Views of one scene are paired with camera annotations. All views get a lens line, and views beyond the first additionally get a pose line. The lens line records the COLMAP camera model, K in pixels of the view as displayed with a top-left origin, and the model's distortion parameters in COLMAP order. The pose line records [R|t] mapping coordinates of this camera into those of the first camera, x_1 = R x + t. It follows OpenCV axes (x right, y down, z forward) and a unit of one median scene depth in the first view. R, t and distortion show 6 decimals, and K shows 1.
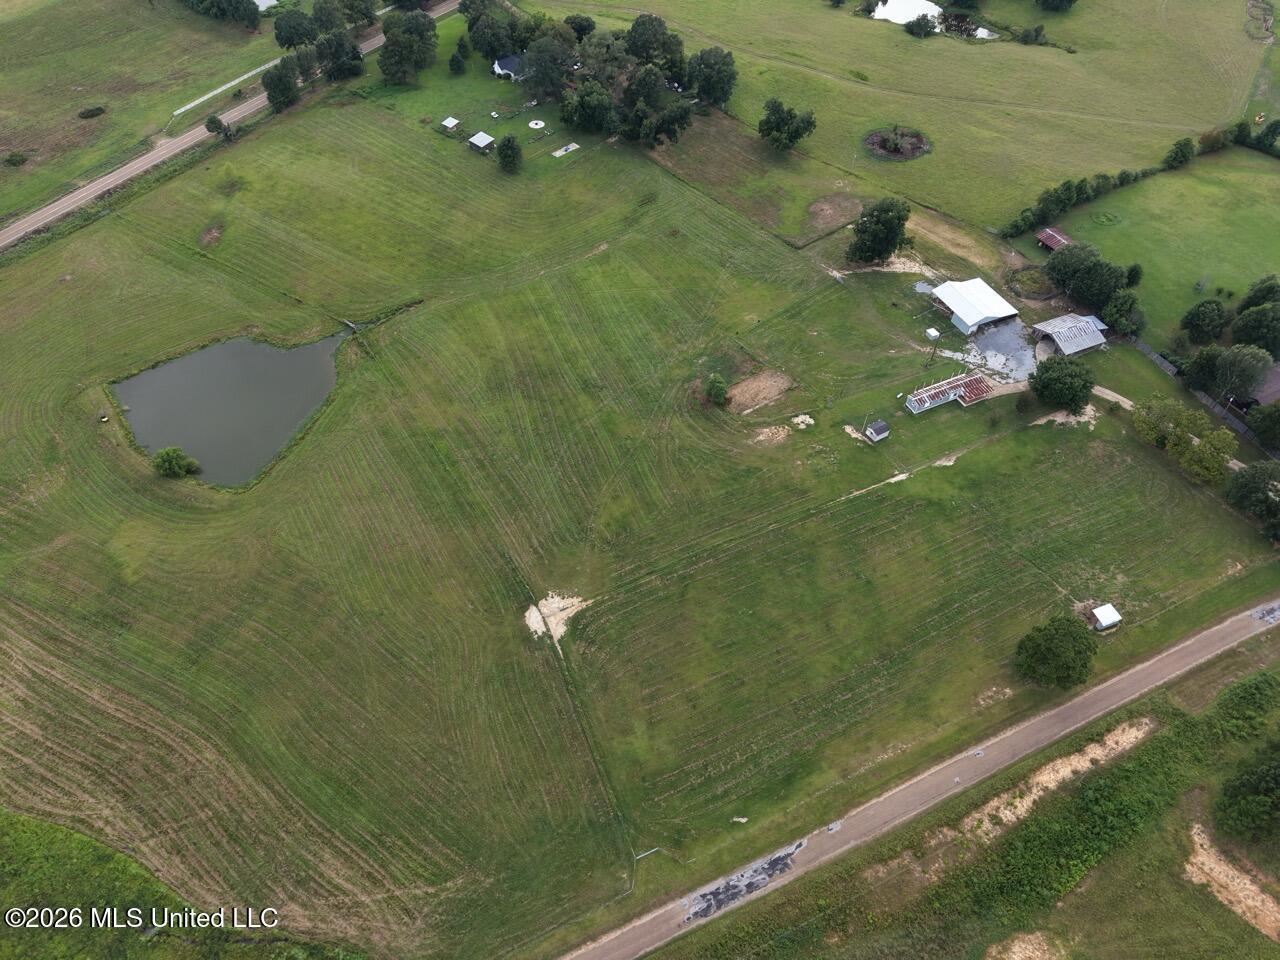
lens RADIAL K [[859.6, 0, 640.0], [0, 859.6, 480.0], [0, 0, 1]] dist [0.026309, -0.026271]
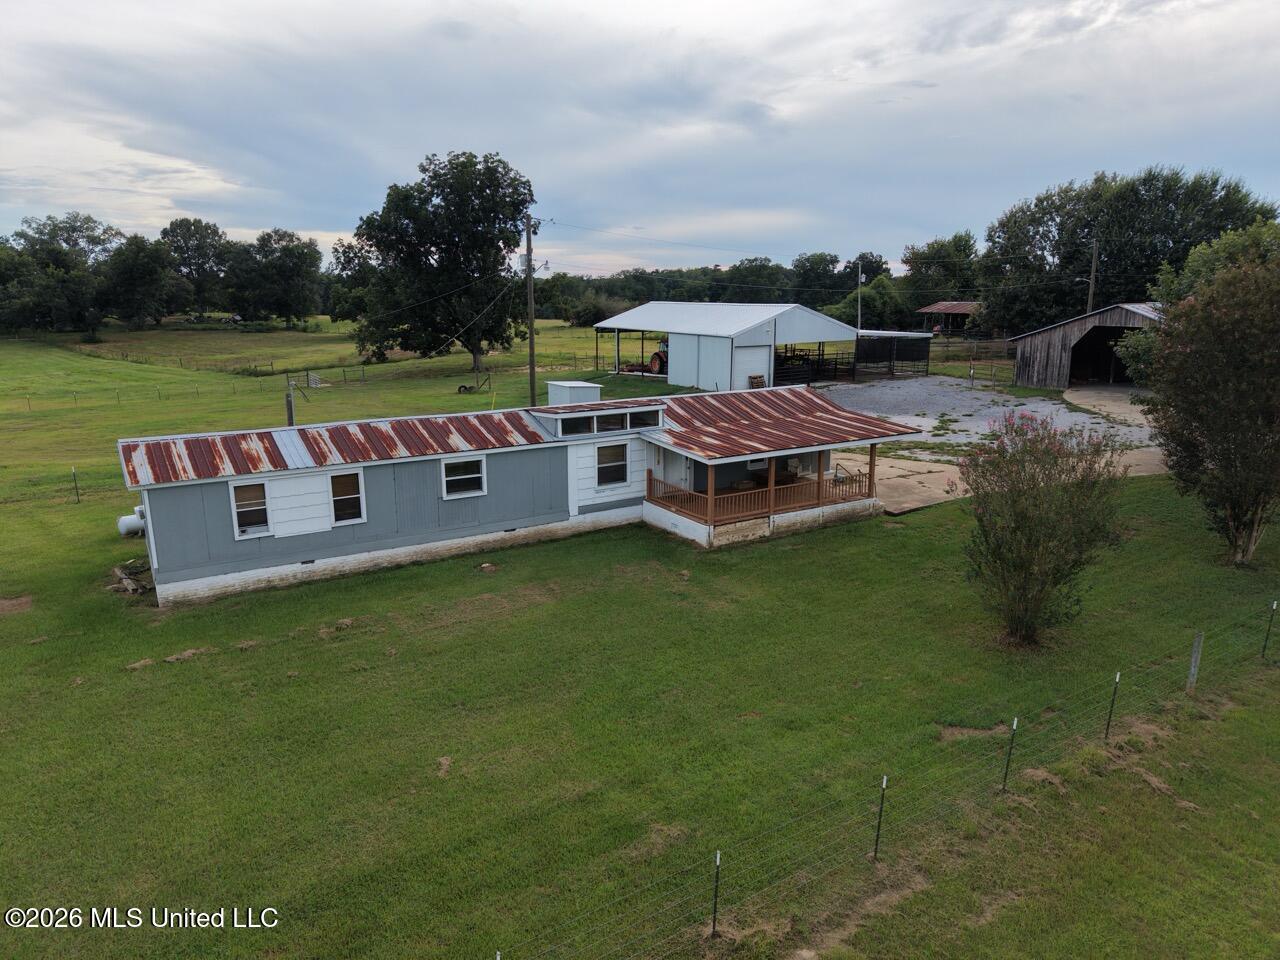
lens RADIAL K [[859.7, 0, 640.0], [0, 859.7, 477.0], [0, 0, 1]] dist [0.021967, -0.018744]
pose [[0.992262, -0.023793, 0.121858, 0.369655], [0.091359, 0.804541, -0.586828, -0.030702], [-0.084078, 0.593420, 0.800490, 0.945938]]
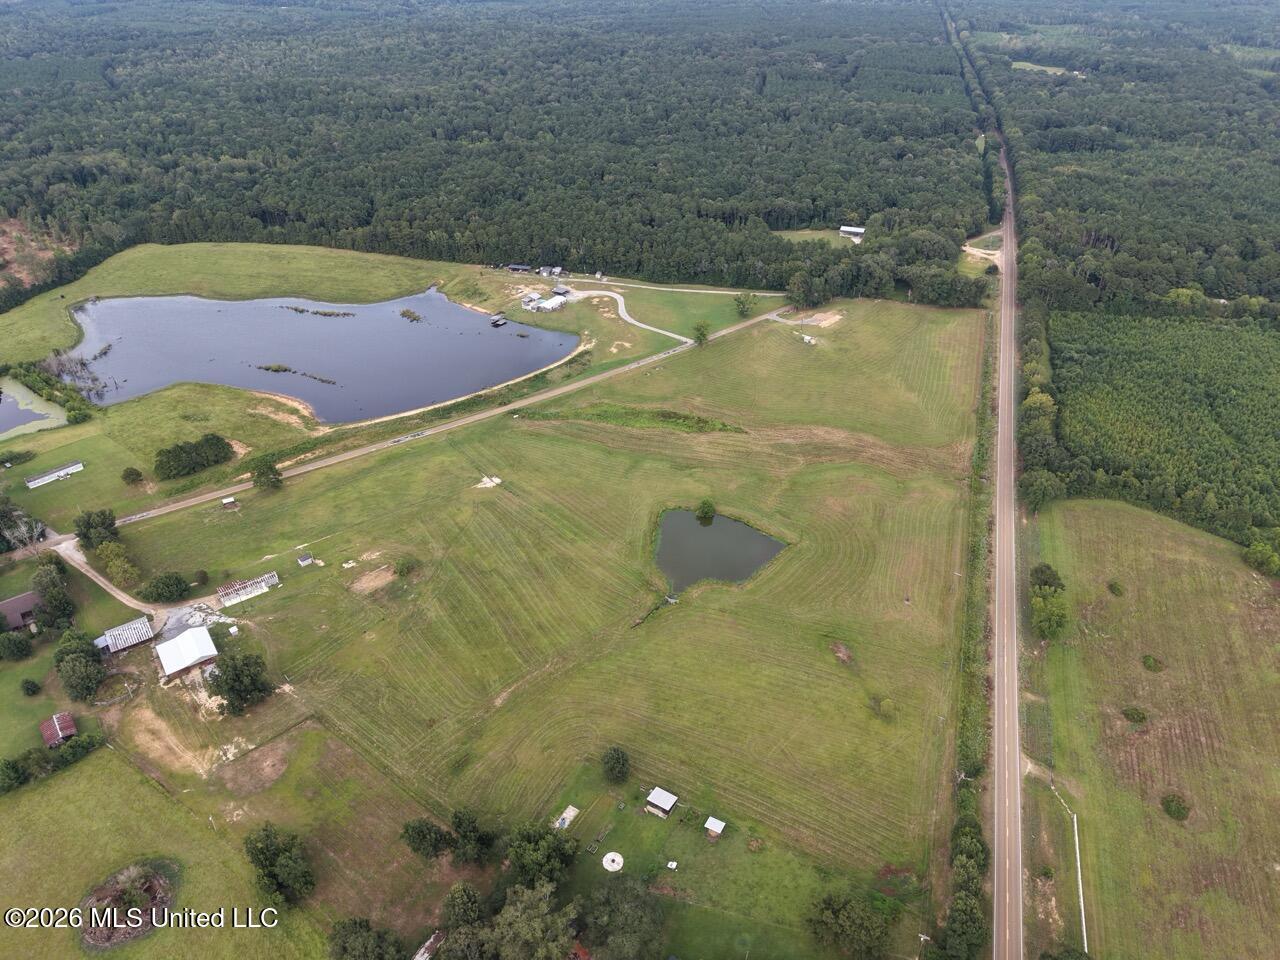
lens RADIAL K [[856.3, 0, 638.0], [0, 856.3, 478.2], [0, 0, 1]] dist [0.041460, -0.045606]
pose [[-0.974790, 0.116204, -0.190478, -0.051278], [-0.173382, 0.142842, 0.974441, -1.817000], [0.140442, 0.982900, -0.119093, 1.139647]]
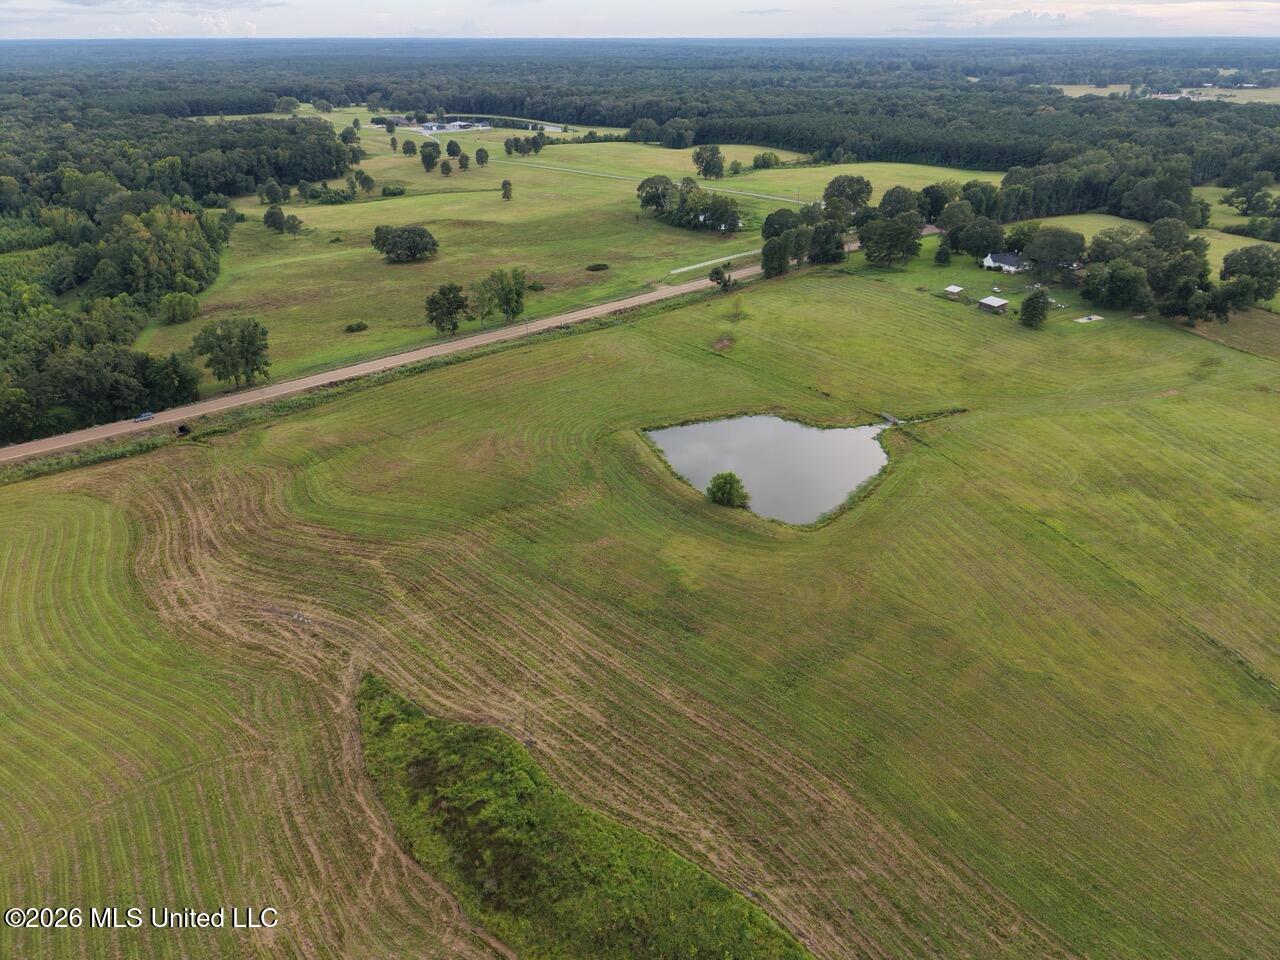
lens RADIAL K [[858.8, 0, 638.4], [0, 858.8, 476.1], [0, 0, 1]] dist [0.041445, -0.047985]
pose [[0.953652, 0.133210, -0.269819, -0.396237], [-0.224394, 0.912244, -0.342723, 0.282803], [0.200487, 0.387385, 0.899855, 0.199411]]
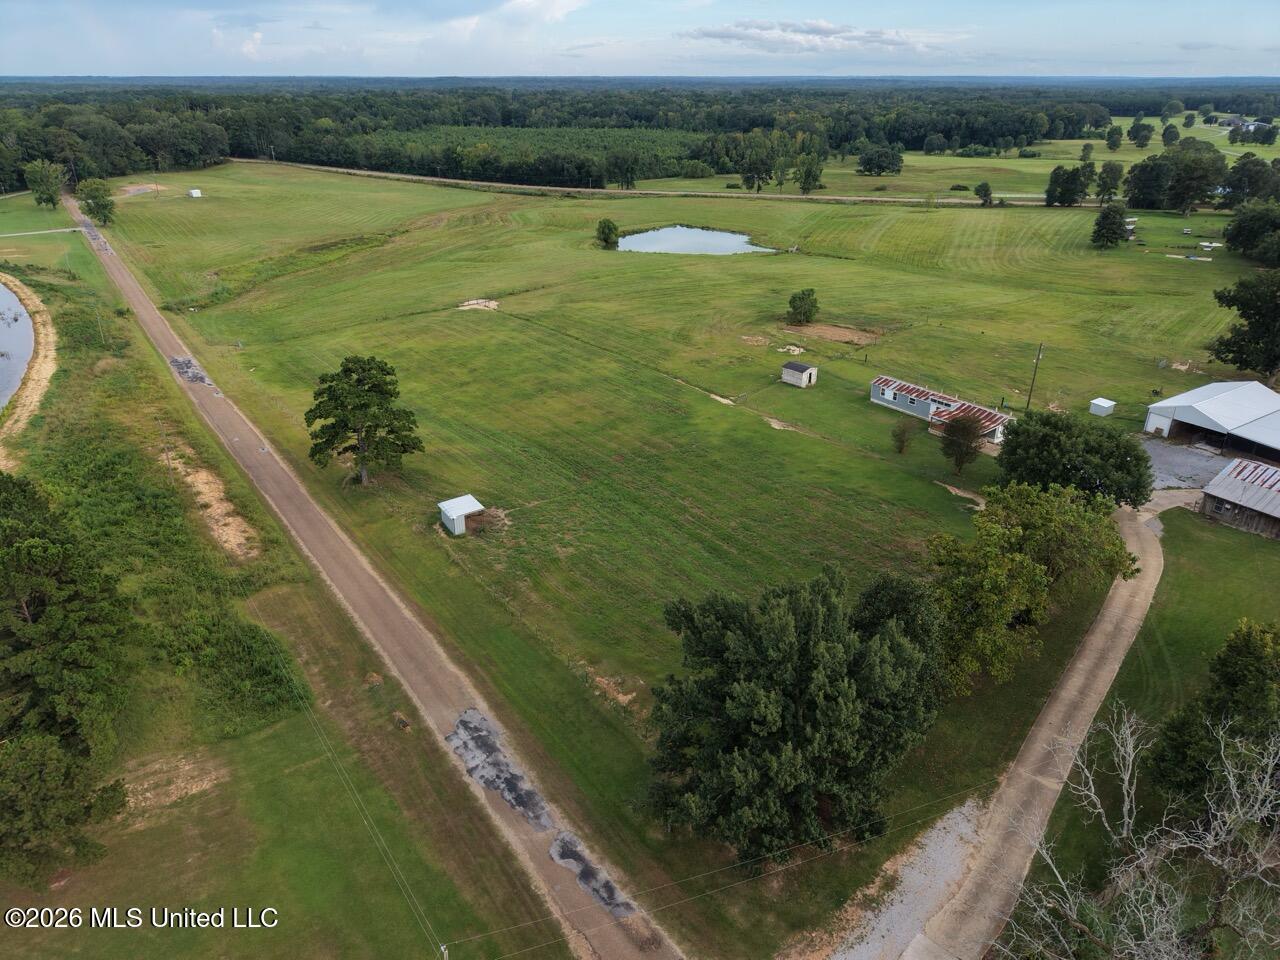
lens RADIAL K [[859.7, 0, 640.0], [0, 859.7, 477.0], [0, 0, 1]] dist [0.021967, -0.018744]
pose [[0.174035, 0.413163, -0.893873, 0.866772], [-0.743404, 0.650421, 0.155896, -0.018090], [0.645804, 0.637377, 0.420343, 0.706642]]
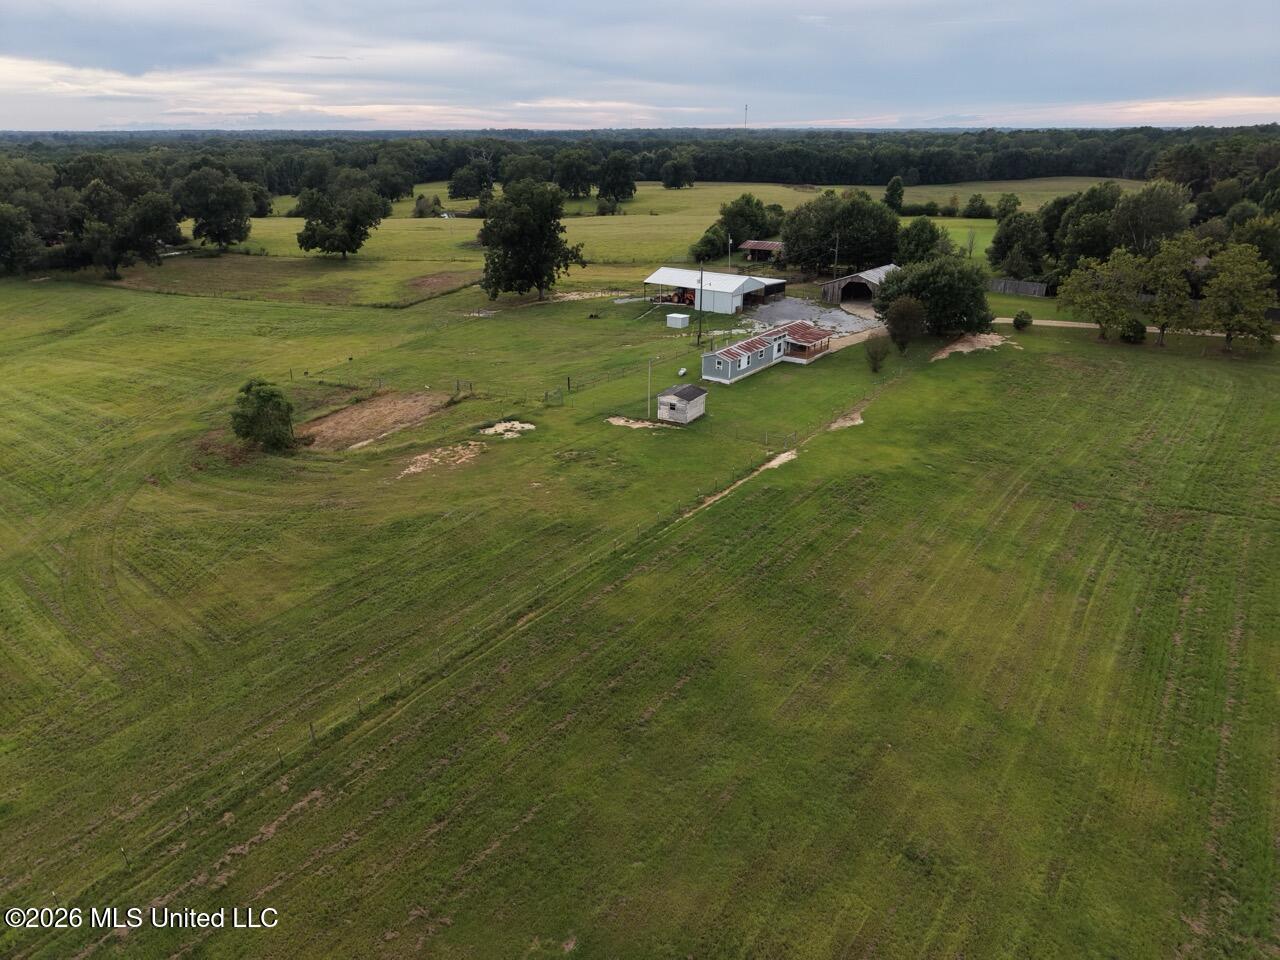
lens RADIAL K [[849.8, 0, 640.0], [0, 849.8, 480.0], [0, 0, 1]] dist [0.061645, -0.072495]
pose [[0.880386, -0.184884, 0.436737, 0.067895], [0.360826, 0.858738, -0.363832, 0.121520], [-0.307776, 0.477898, 0.822732, 0.683535]]
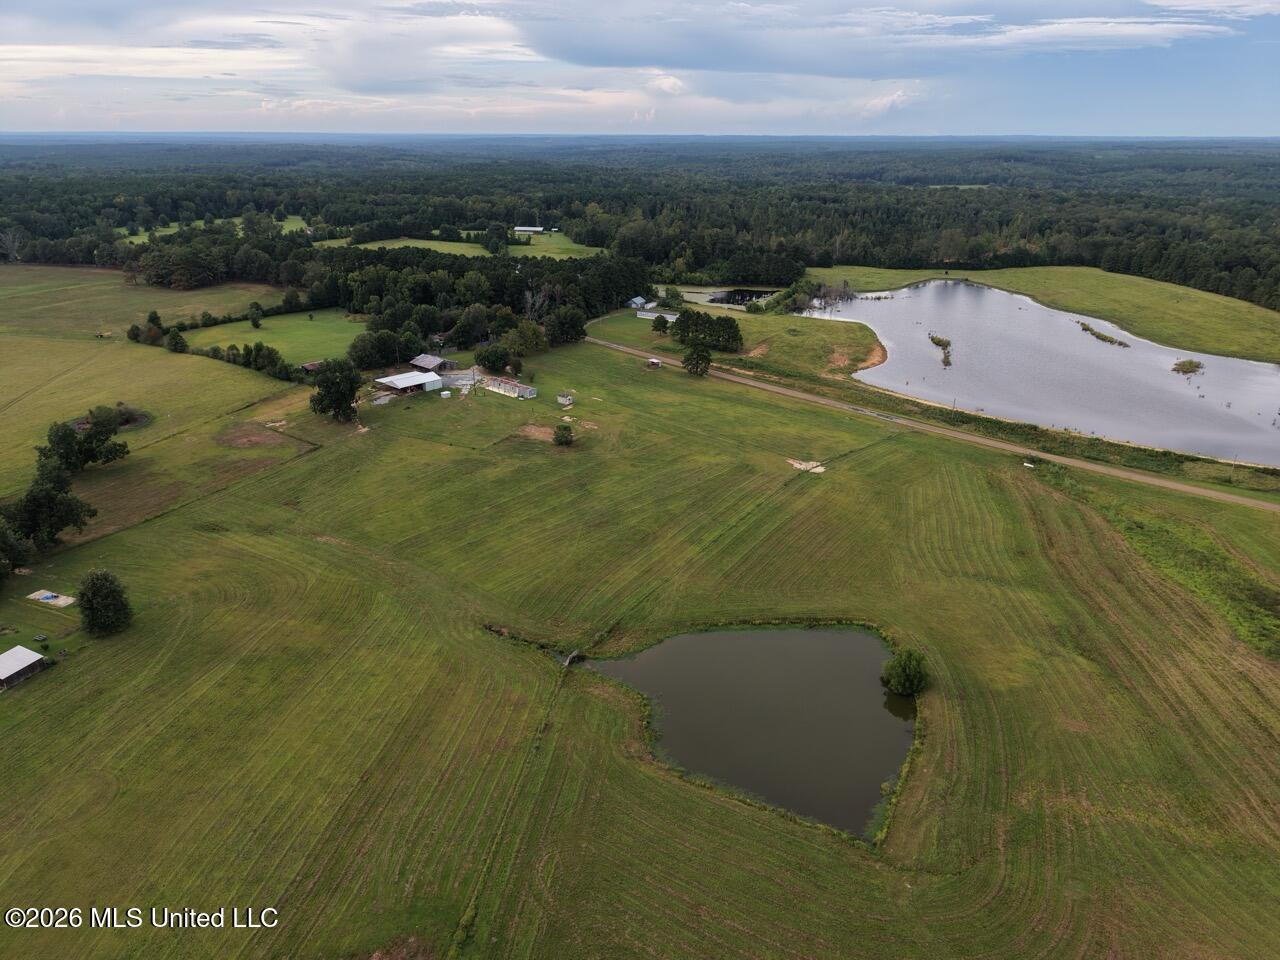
lens RADIAL K [[849.8, 0, 640.0], [0, 849.8, 480.0], [0, 0, 1]] dist [0.061645, -0.072495]
pose [[-0.406905, -0.350926, 0.843374, -1.022536], [0.685548, 0.492854, 0.535834, -0.667455], [-0.603698, 0.796207, 0.040032, 0.981881]]
